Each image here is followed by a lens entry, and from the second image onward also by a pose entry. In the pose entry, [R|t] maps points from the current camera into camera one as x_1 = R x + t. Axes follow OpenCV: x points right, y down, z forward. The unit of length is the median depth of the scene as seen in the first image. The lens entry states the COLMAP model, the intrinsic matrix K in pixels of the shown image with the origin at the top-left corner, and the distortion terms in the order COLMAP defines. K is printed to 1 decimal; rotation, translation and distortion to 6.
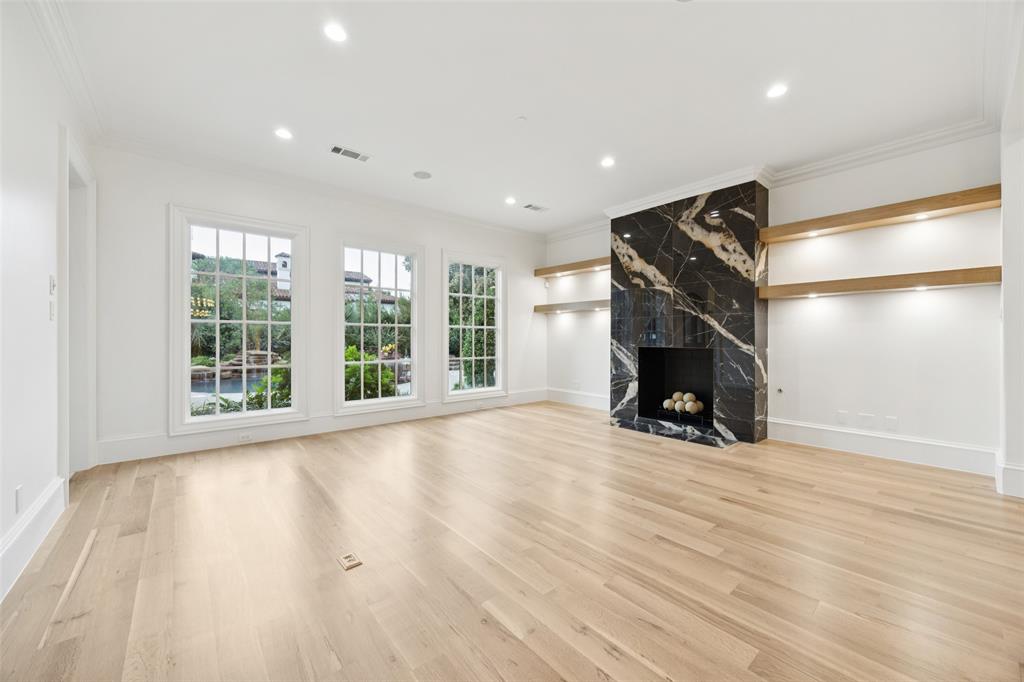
lens RADIAL K [[396.7, 0, 529.8], [0, 396.7, 339.3], [0, 0, 1]] dist [-0.007128, -0.000730]
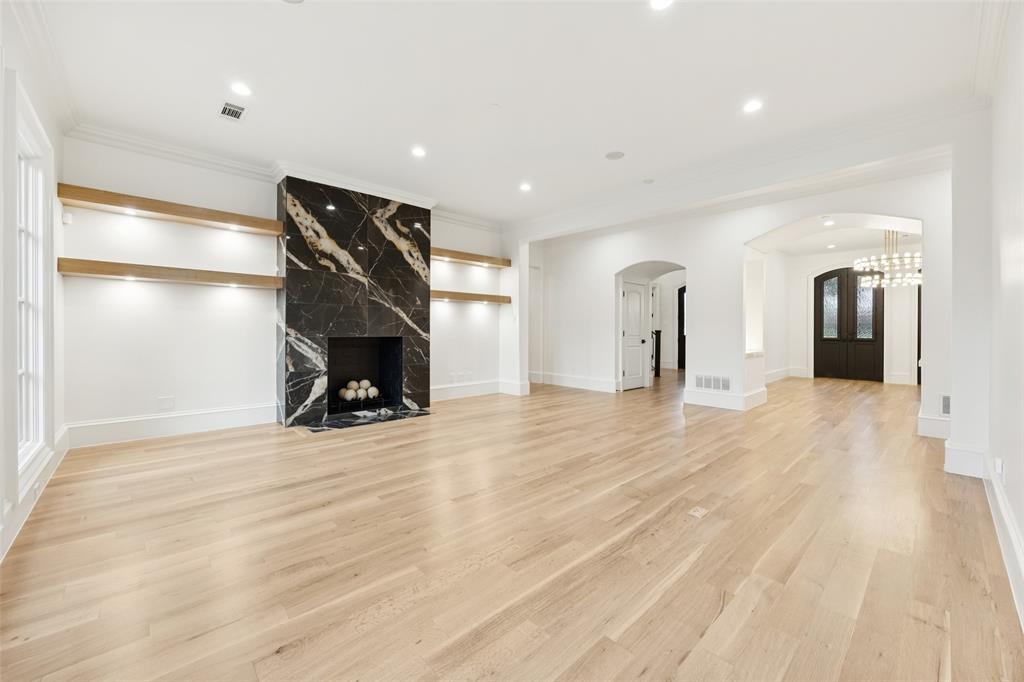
lens RADIAL K [[396.7, 0, 511.9], [0, 396.7, 332.0], [0, 0, 1]] dist [-0.007128, -0.000730]
pose [[-0.018181, -0.006854, 0.999811, -0.653159], [-0.001938, 0.999975, 0.006820, 0.000791], [-0.999833, -0.001814, -0.018194, 0.629417]]
